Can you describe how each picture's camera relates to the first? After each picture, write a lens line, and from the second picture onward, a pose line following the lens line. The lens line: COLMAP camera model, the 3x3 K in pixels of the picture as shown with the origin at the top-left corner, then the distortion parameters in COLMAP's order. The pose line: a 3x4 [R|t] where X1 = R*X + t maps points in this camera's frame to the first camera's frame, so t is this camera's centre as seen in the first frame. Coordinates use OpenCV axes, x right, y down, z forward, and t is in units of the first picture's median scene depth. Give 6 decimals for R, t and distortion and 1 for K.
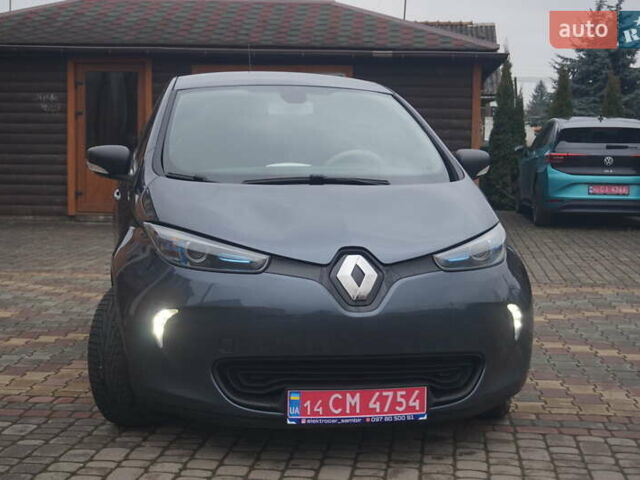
lens RADIAL K [[1136.7, 0, 316.4], [0, 1136.7, 240.3], [0, 0, 1]] dist [0.018516, 0.000000]
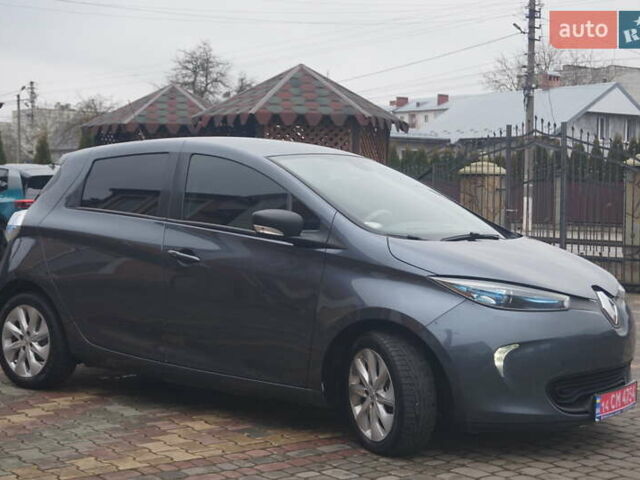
lens RADIAL K [[1136.7, 0, 321.5], [0, 1136.7, 241.1], [0, 0, 1]] dist [0.018516, 0.000000]
pose [[0.723185, -0.031785, 0.689922, -1.148013], [0.053570, 0.998513, -0.010151, -0.051414], [-0.688574, 0.044300, 0.723812, 0.244753]]
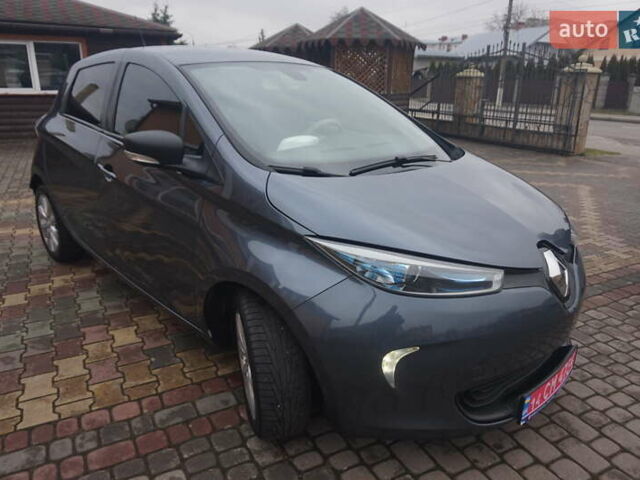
lens RADIAL K [[485.7, 0, 319.3], [0, 485.7, 238.4], [0, 0, 1]] dist [-0.026998, 0.011731]
pose [[0.828747, -0.171661, 0.532645, -0.373486], [0.042300, 0.968284, 0.246245, -0.115434], [-0.558023, -0.181544, 0.809724, 0.766080]]
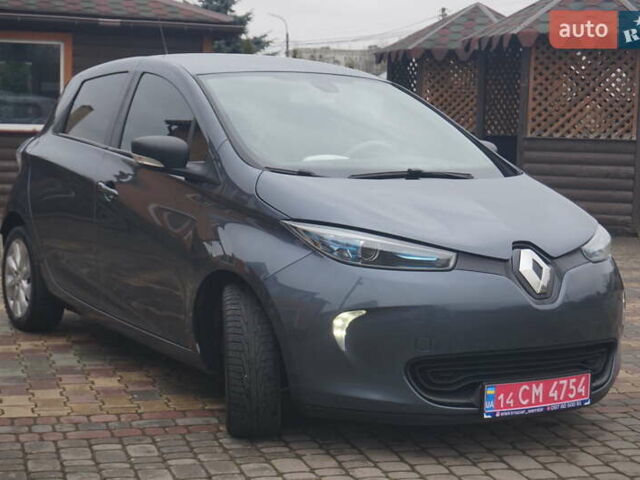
lens RADIAL K [[1267.7, 0, 321.1], [0, 1267.7, 241.7], [0, 0, 1]] dist [0.006102, 0.000000]
pose [[0.928972, -0.025098, 0.369298, -0.563658], [0.019566, 0.999633, 0.018718, -0.019190], [-0.369632, -0.010162, 0.929123, 0.006207]]
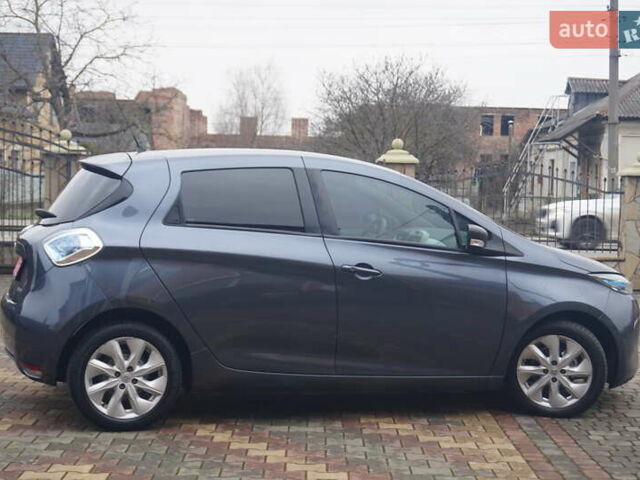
lens RADIAL K [[1158.5, 0, 319.8], [0, 1158.5, 236.8], [0, 0, 1]] dist [0.008643, 0.000000]
pose [[-0.099489, -0.066818, 0.992793, -1.818111], [0.062686, 0.995340, 0.073271, -0.221919], [-0.993062, 0.069524, -0.094837, 1.650237]]
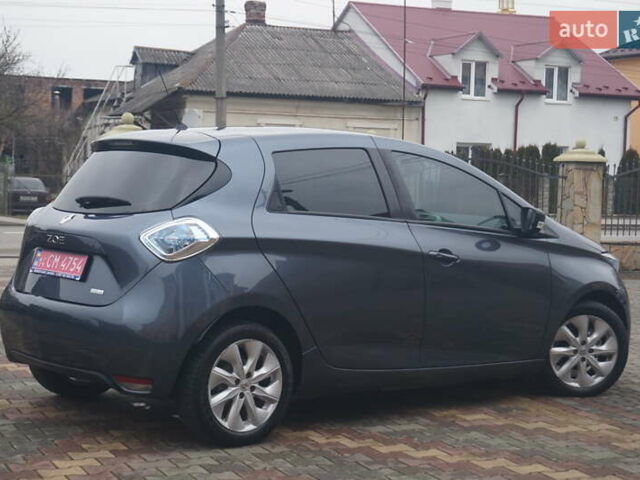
lens RADIAL K [[1271.8, 0, 316.9], [0, 1271.8, 239.1], [0, 0, 1]] dist [0.040194, 0.000000]
pose [[-0.496228, -0.074961, 0.864950, -1.604857], [0.044814, 0.992726, 0.111744, -0.272123], [-0.867035, 0.094212, -0.489259, 2.400720]]
